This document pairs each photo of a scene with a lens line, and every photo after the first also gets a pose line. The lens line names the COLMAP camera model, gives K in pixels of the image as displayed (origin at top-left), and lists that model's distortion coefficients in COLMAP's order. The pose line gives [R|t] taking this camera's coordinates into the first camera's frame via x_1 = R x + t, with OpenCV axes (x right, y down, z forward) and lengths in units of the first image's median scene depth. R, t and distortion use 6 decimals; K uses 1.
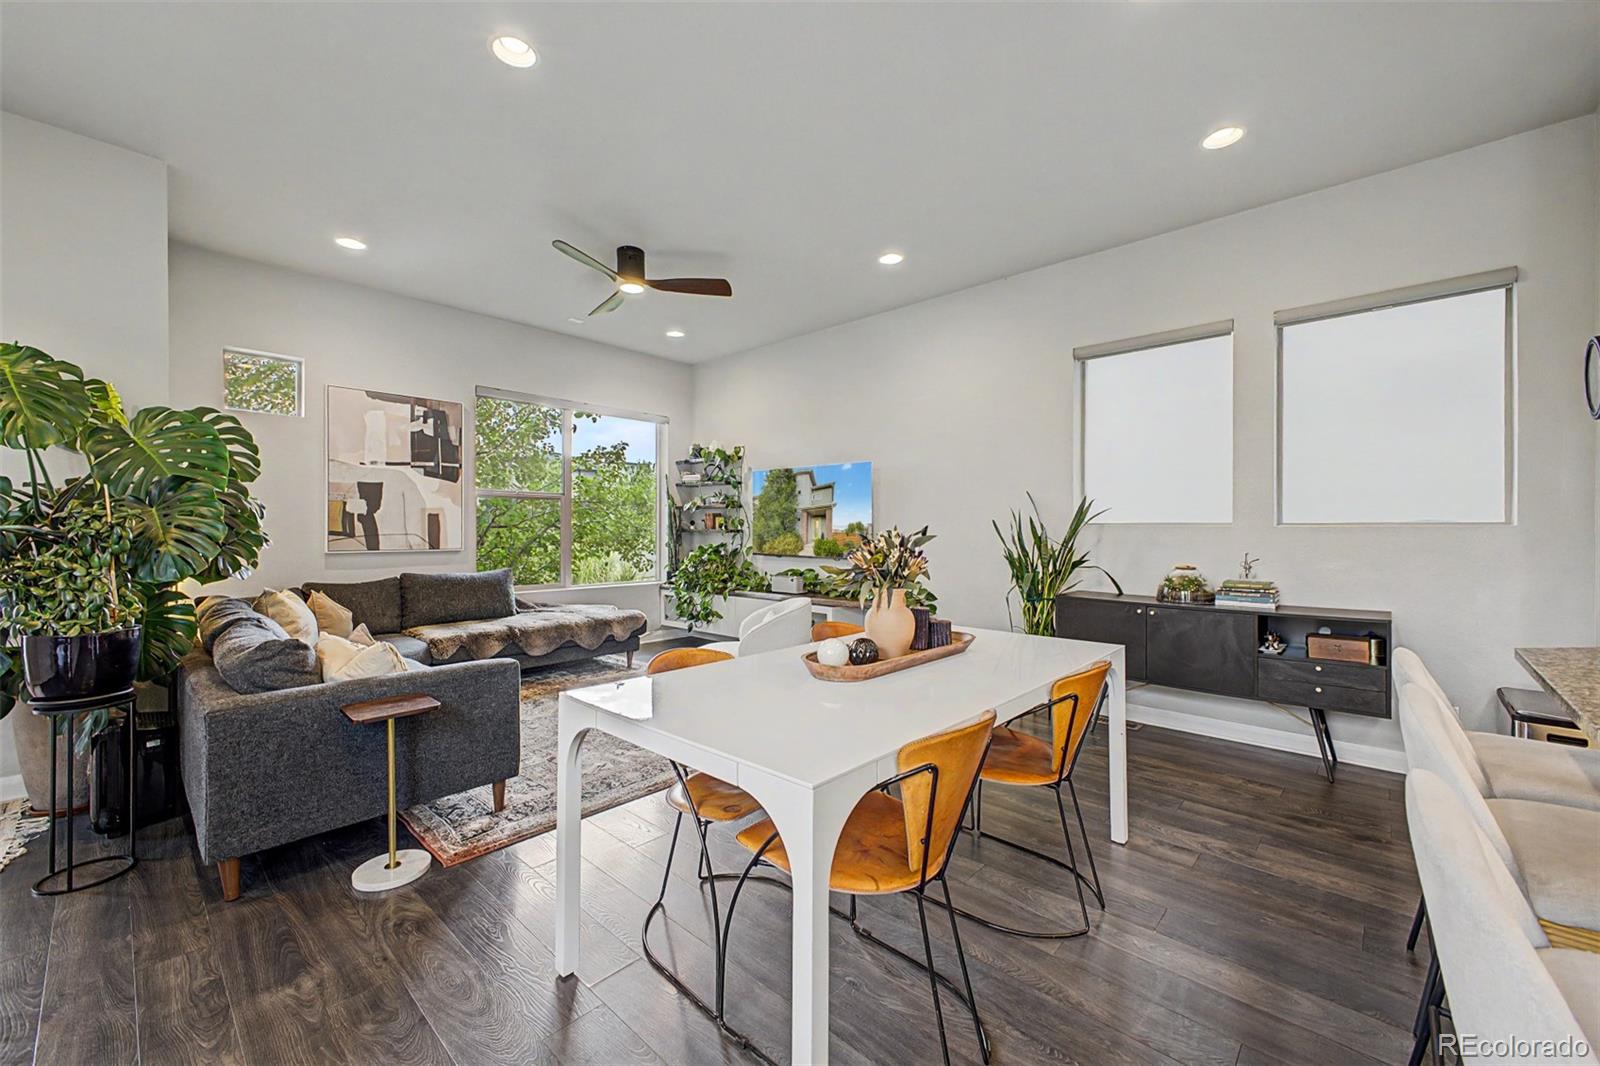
lens RADIAL K [[627.5, 0, 799.3], [0, 627.5, 530.3], [0, 0, 1]] dist [0.008567, -0.000495]
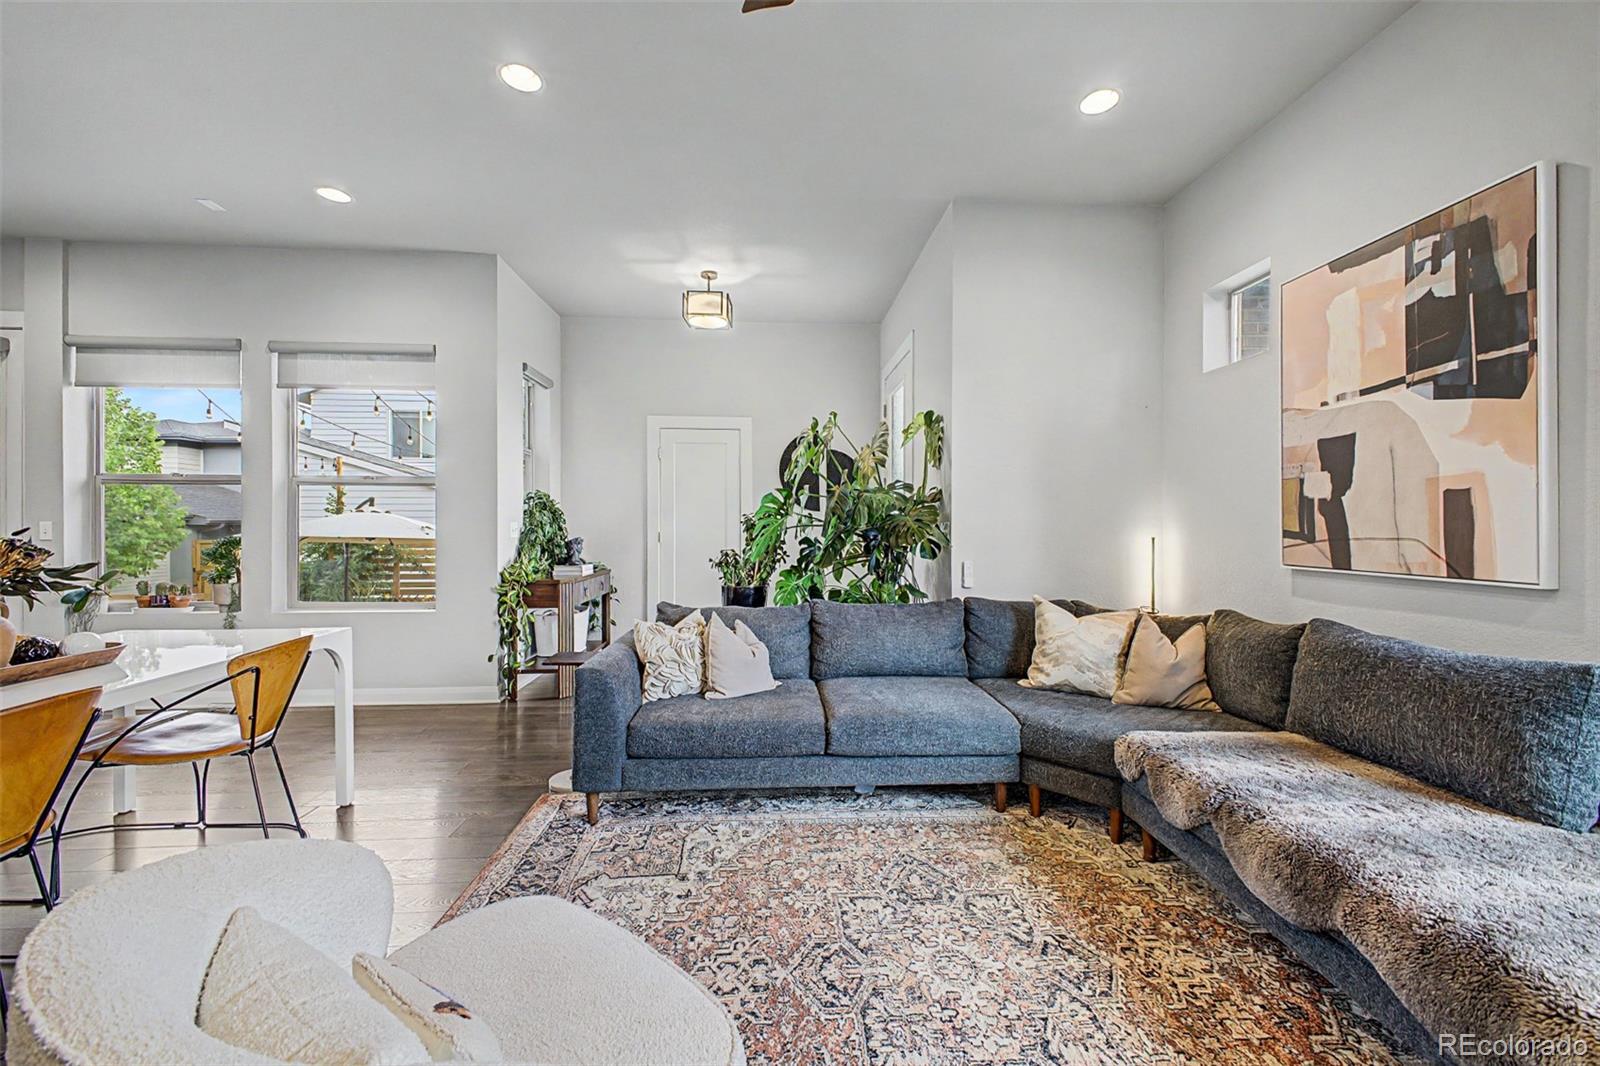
lens RADIAL K [[631.6, 0, 802.8], [0, 631.6, 526.6], [0, 0, 1]] dist [0.016796, -0.005861]
pose [[-0.692688, -0.001518, -0.721236, -0.002862], [-0.004027, 0.999990, 0.001762, -0.001604], [0.721226, 0.004125, -0.692687, 1.016382]]
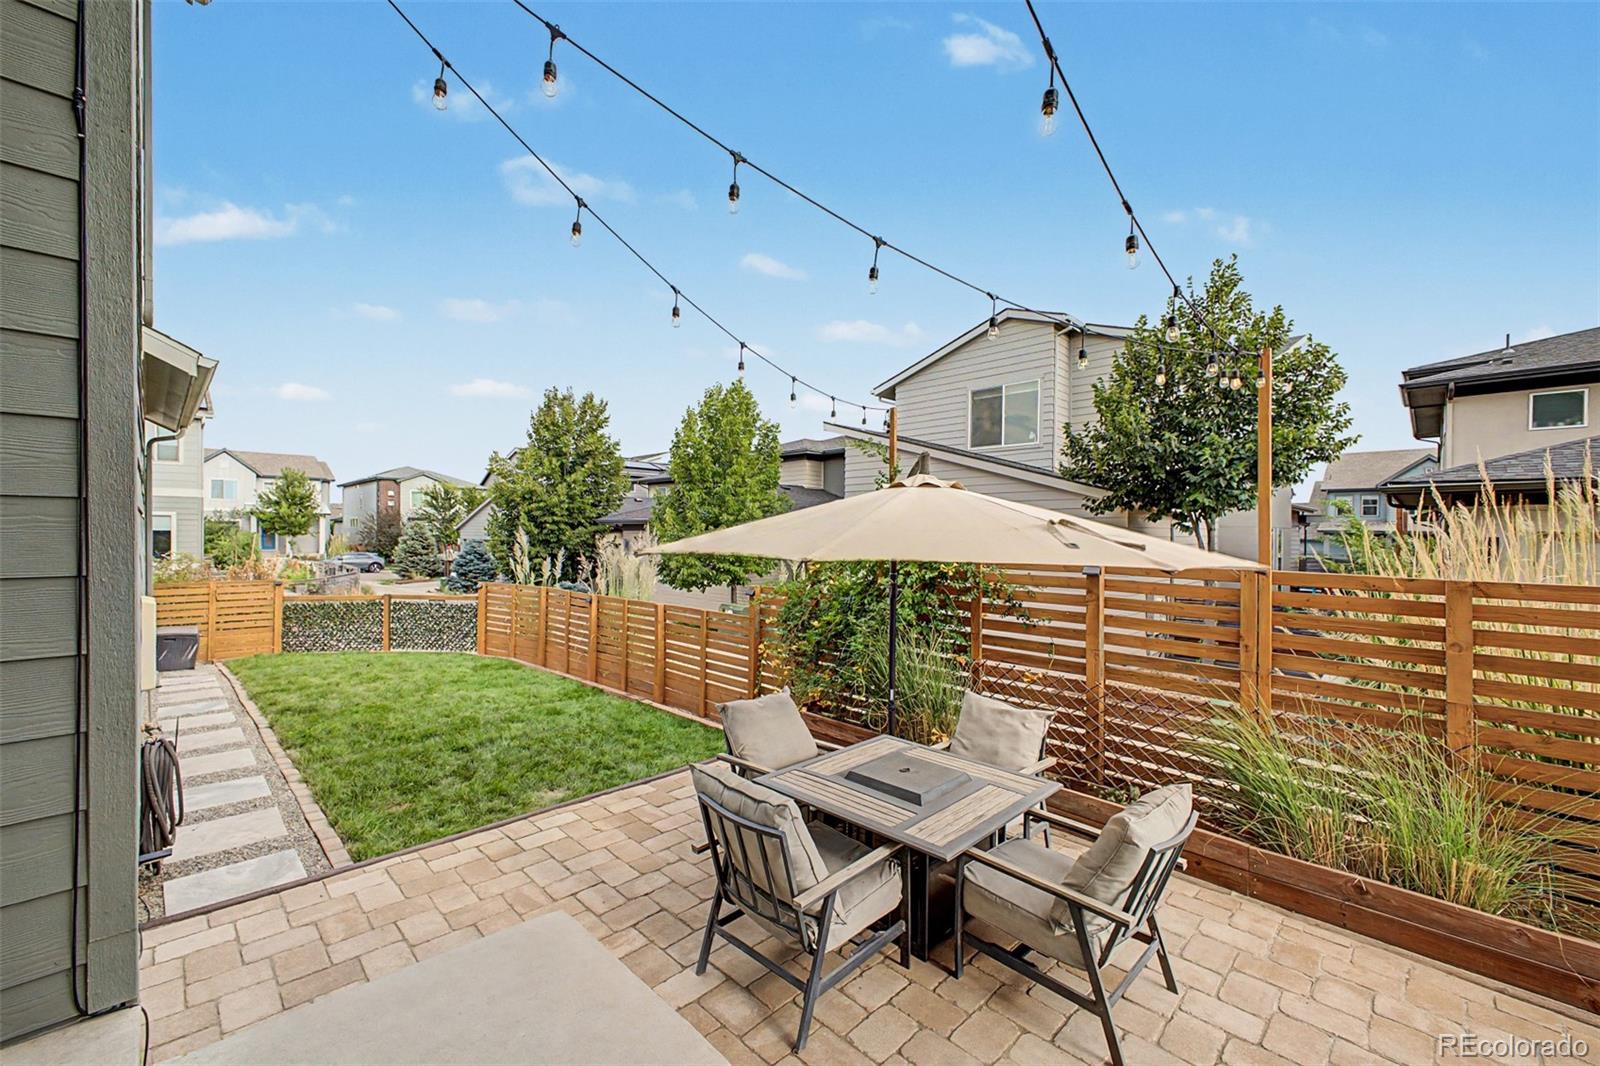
lens RADIAL K [[627.5, 0, 802.1], [0, 627.5, 534.0], [0, 0, 1]] dist [0.018453, -0.006271]
pose [[-0.999541, -0.009005, 0.028914, -0.302098], [-0.008794, 0.999934, 0.007428, 0.013505], [-0.028979, 0.007171, -0.999554, -0.252491]]
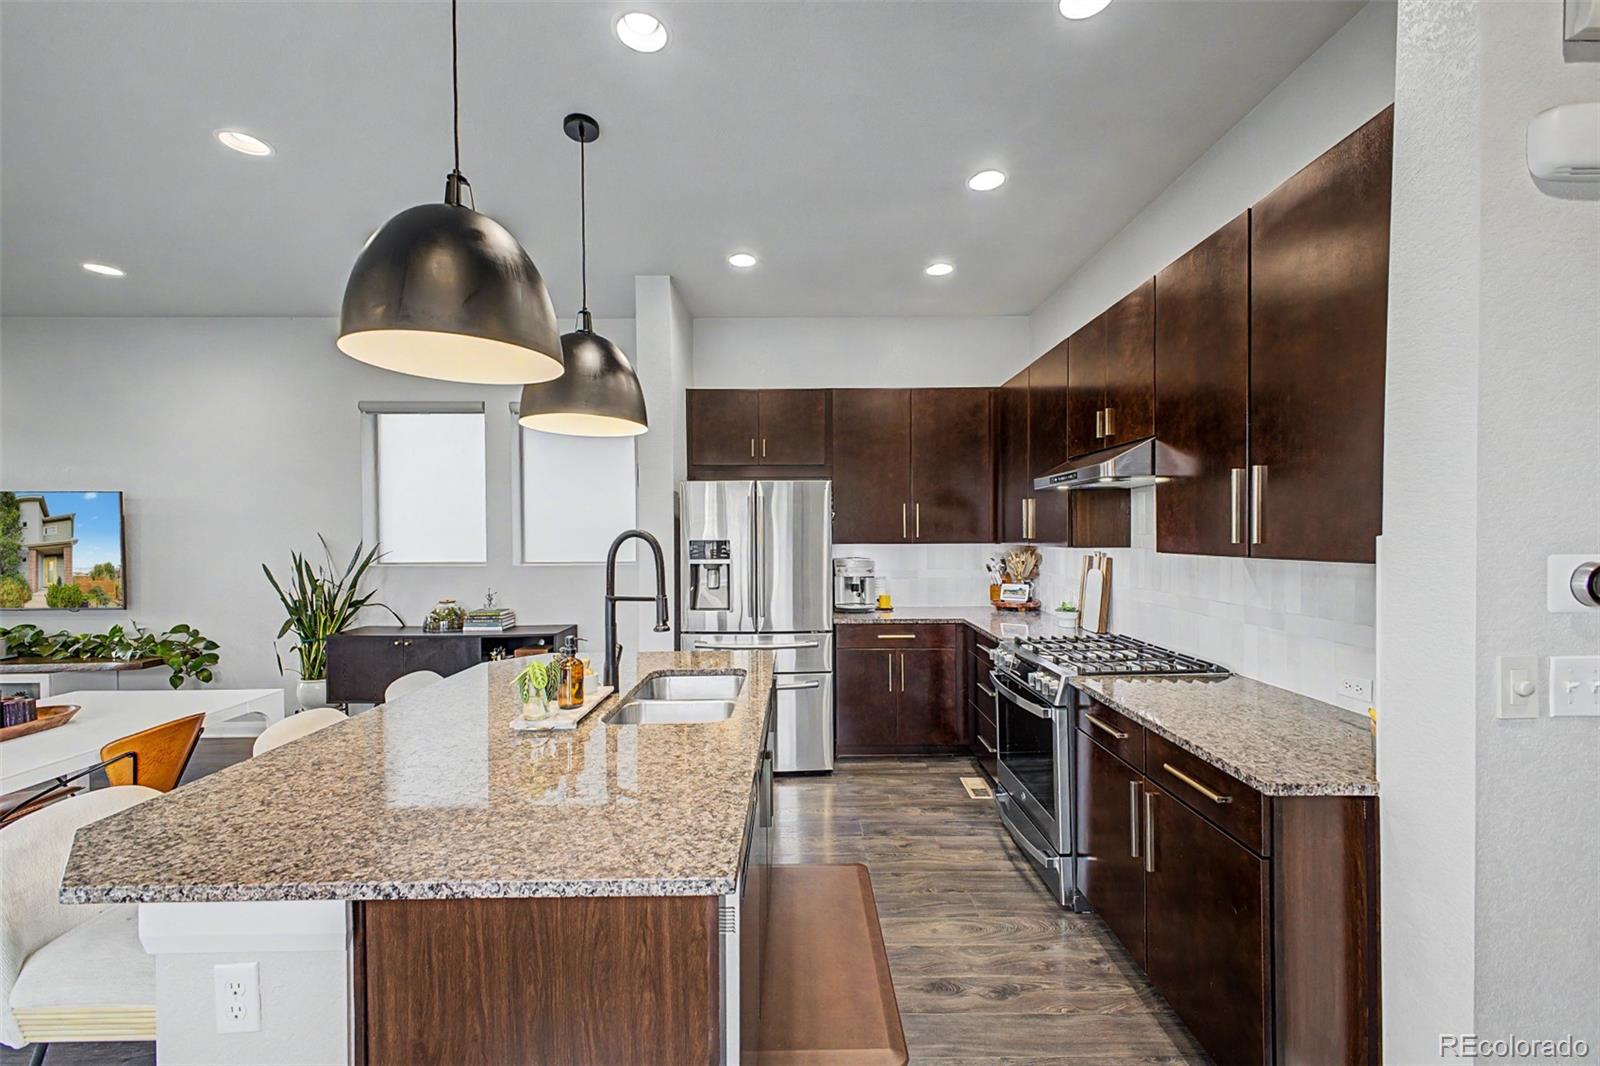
lens RADIAL K [[615.8, 0, 800.0], [0, 615.8, 533.0], [0, 0, 1]] dist [0.058325, -0.038594]
pose [[0.725878, -0.005296, 0.687803, 0.208153], [0.008380, 0.999964, -0.001145, -0.048903], [-0.687773, 0.006595, 0.725896, -0.254996]]
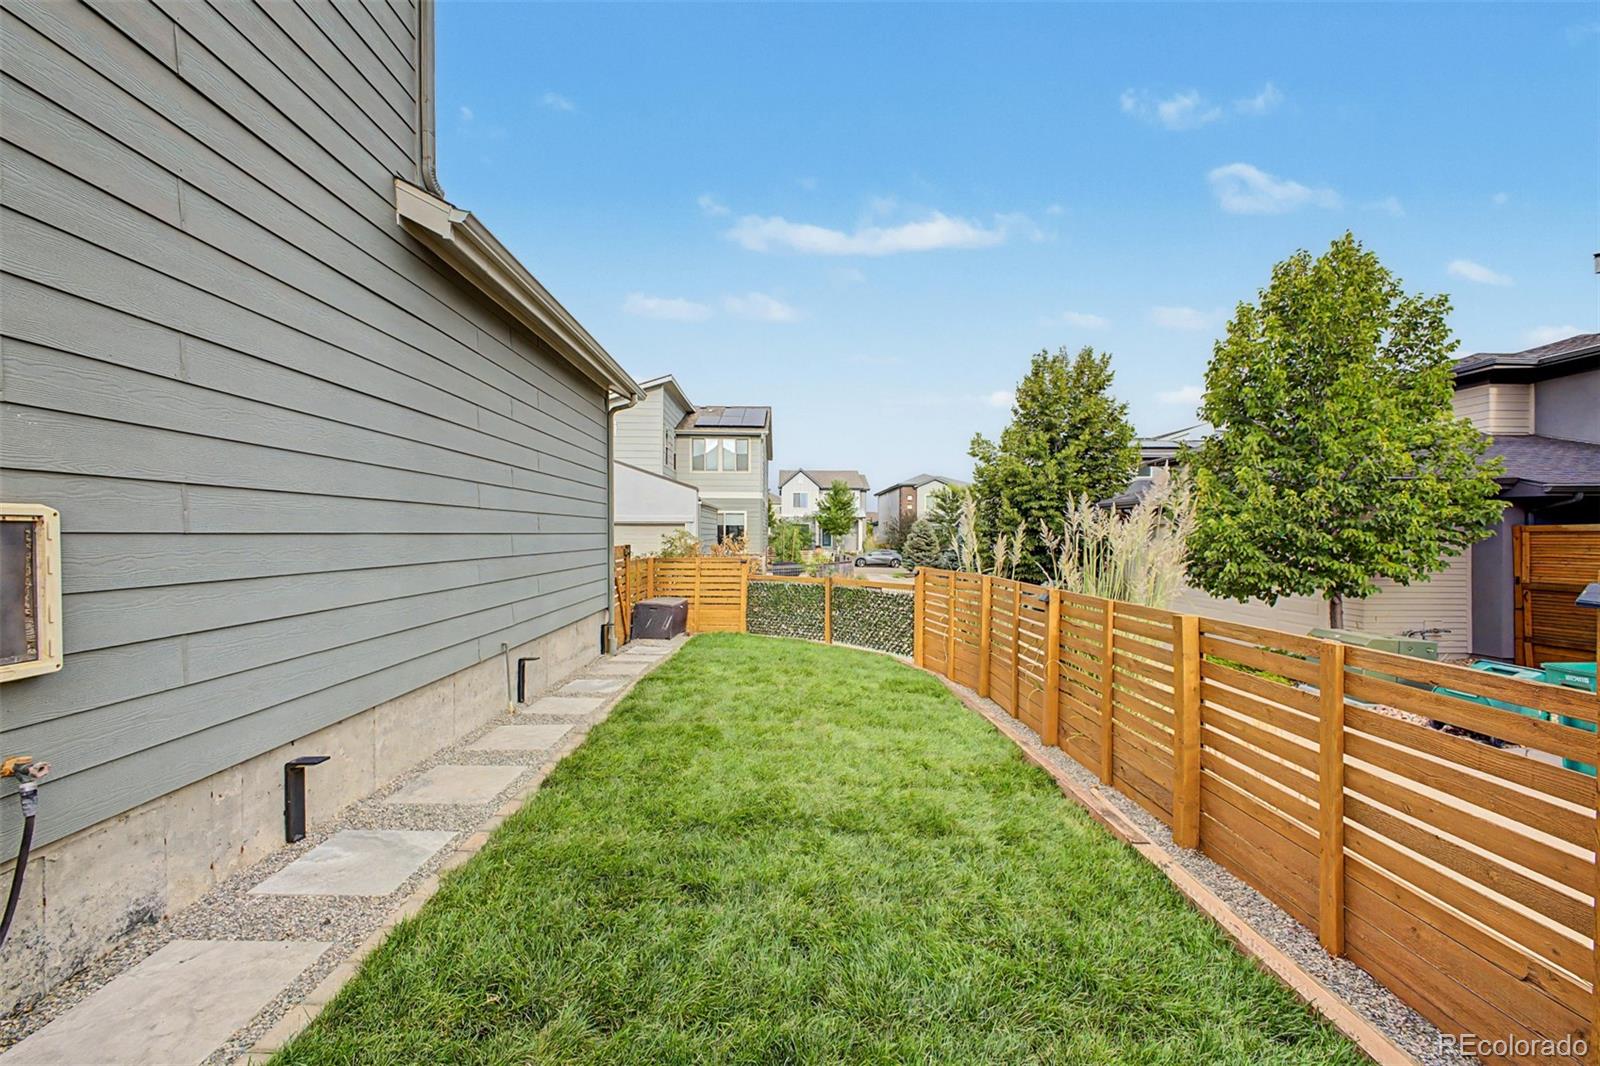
lens RADIAL K [[640.9, 0, 796.1], [0, 640.9, 535.4], [0, 0, 1]] dist [0.005769, -0.000052]
pose [[-0.697537, -0.005565, 0.716527, -0.098909], [-0.001008, 0.999976, 0.006785, 0.116402], [-0.716548, 0.004011, -0.697527, -1.045105]]
